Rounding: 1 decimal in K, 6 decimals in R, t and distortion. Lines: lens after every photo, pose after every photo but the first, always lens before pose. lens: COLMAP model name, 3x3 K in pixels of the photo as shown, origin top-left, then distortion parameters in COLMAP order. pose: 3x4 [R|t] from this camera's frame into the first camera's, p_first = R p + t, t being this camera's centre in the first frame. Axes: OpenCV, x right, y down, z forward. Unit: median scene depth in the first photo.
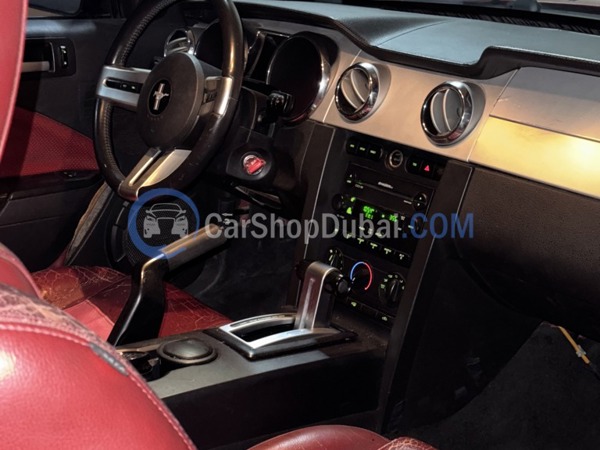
lens RADIAL K [[848.0, 0, 299.0], [0, 848.0, 210.4], [0, 0, 1]] dist [0.101980, -0.123240]
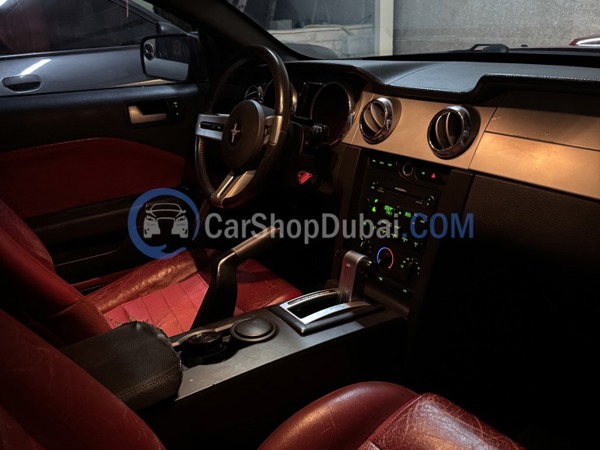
lens RADIAL K [[553.6, 0, 300.0], [0, 553.6, 225.0], [0, 0, 1]] dist [0.148940, -0.293311]
pose [[0.996145, -0.047889, -0.073503, 0.006572], [0.050710, 0.998027, 0.037010, -0.015141], [0.071586, -0.040595, 0.996608, 0.123873]]
